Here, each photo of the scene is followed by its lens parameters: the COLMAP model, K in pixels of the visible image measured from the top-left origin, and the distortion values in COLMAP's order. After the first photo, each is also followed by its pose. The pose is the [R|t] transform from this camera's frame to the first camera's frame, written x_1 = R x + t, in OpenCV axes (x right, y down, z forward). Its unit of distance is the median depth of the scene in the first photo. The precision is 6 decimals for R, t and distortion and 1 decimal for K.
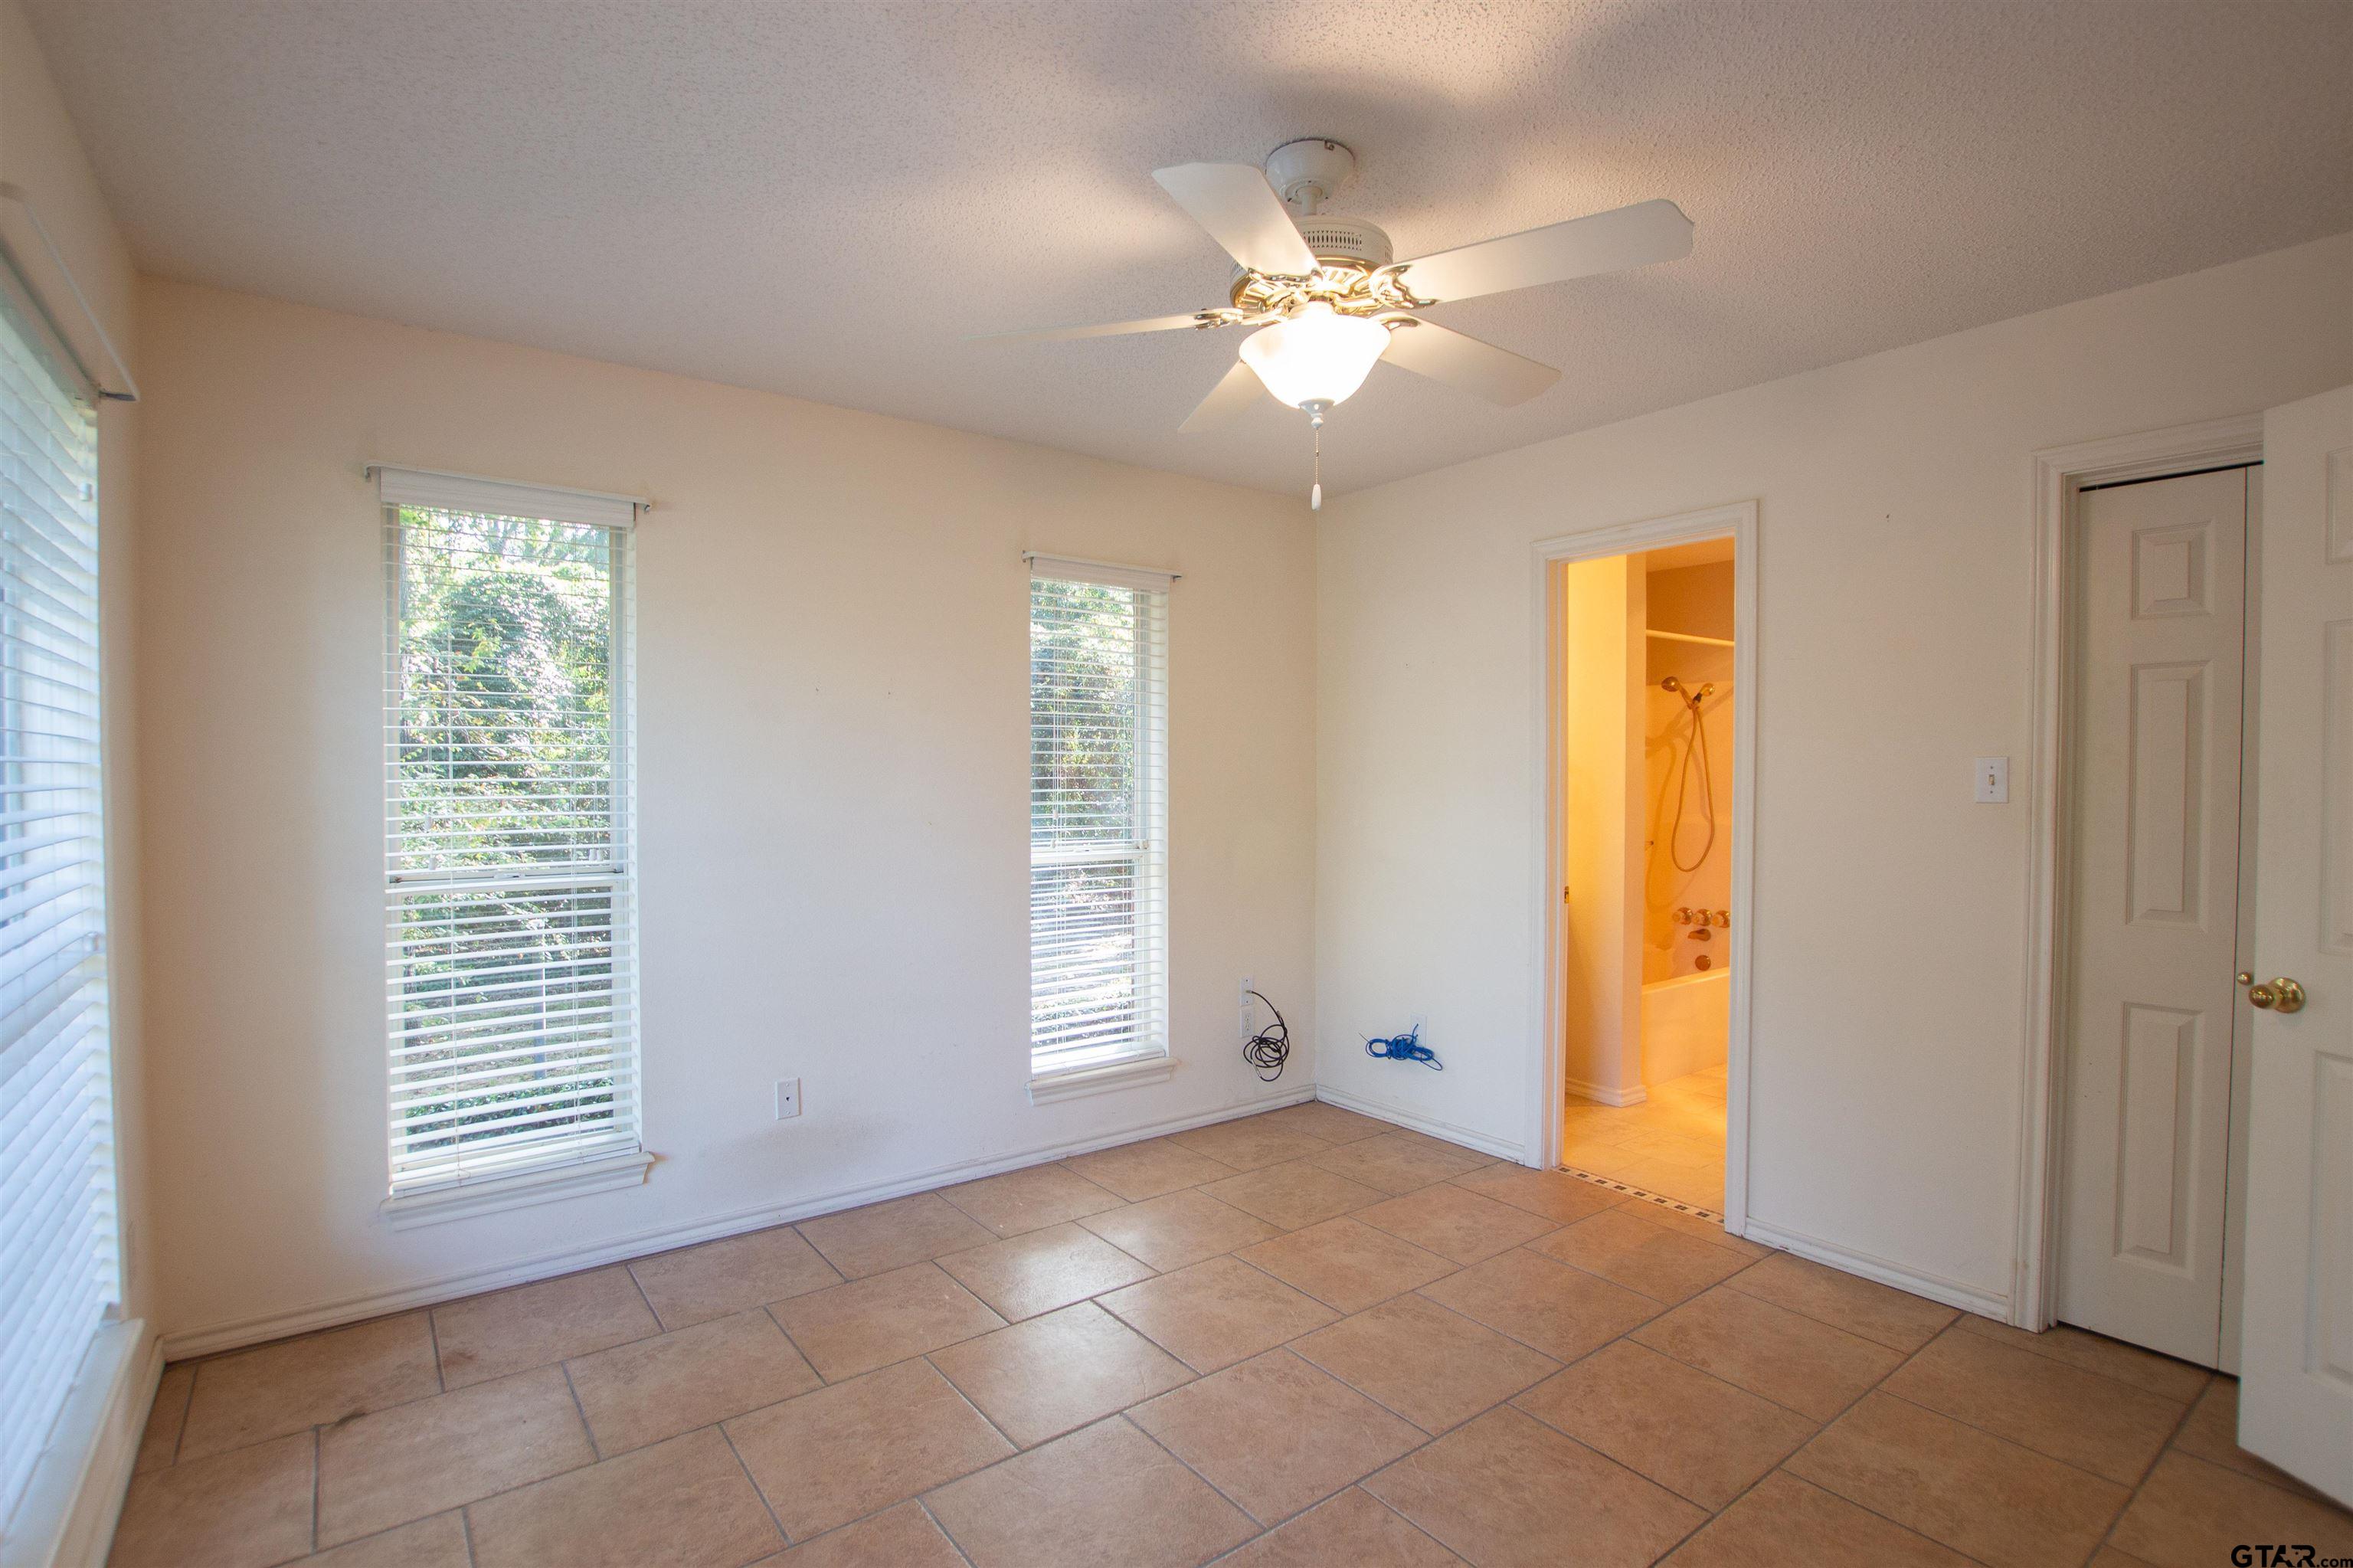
lens RADIAL K [[1089.8, 0, 1176.5], [0, 1089.8, 784.0], [0, 0, 1]] dist [-0.028605, -0.000042]
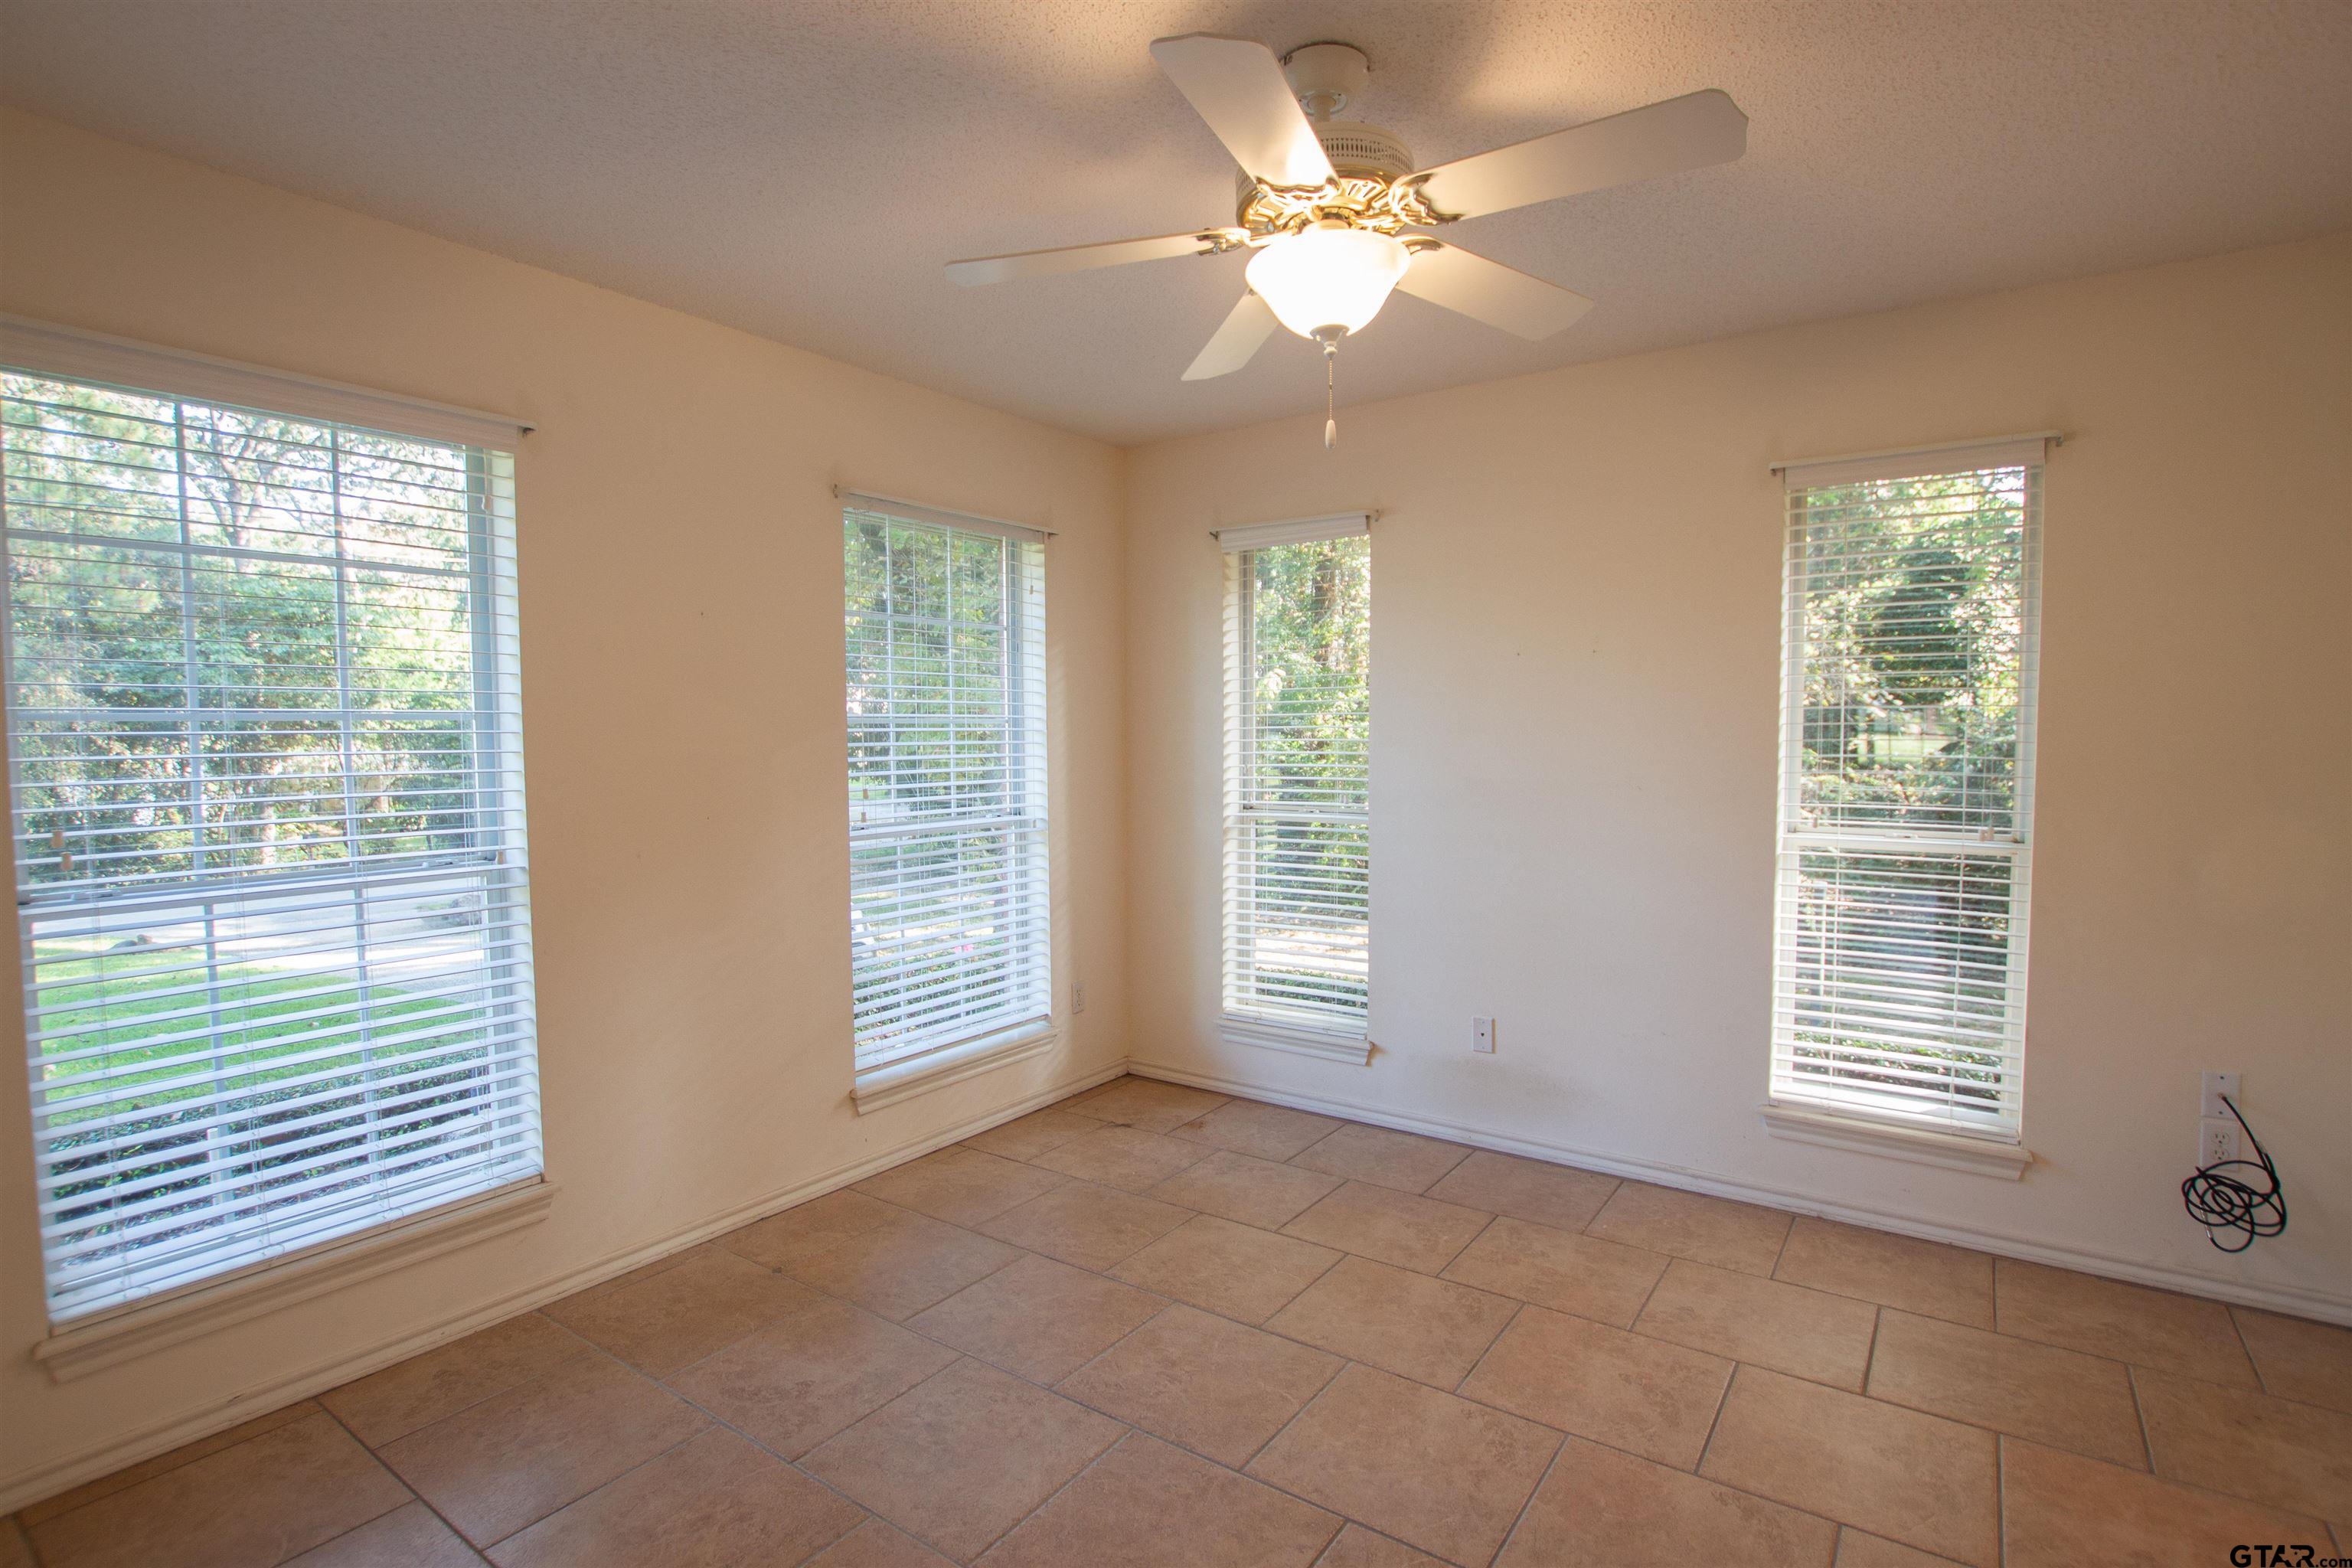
lens RADIAL K [[1118.2, 0, 1148.4], [0, 1118.2, 784.8], [0, 0, 1]] dist [-0.037954, 0.008893]
pose [[0.315637, 0.041551, -0.947970, 0.706496], [-0.005749, 0.999106, 0.041879, -0.005247], [0.948863, -0.007769, 0.315593, 0.403311]]
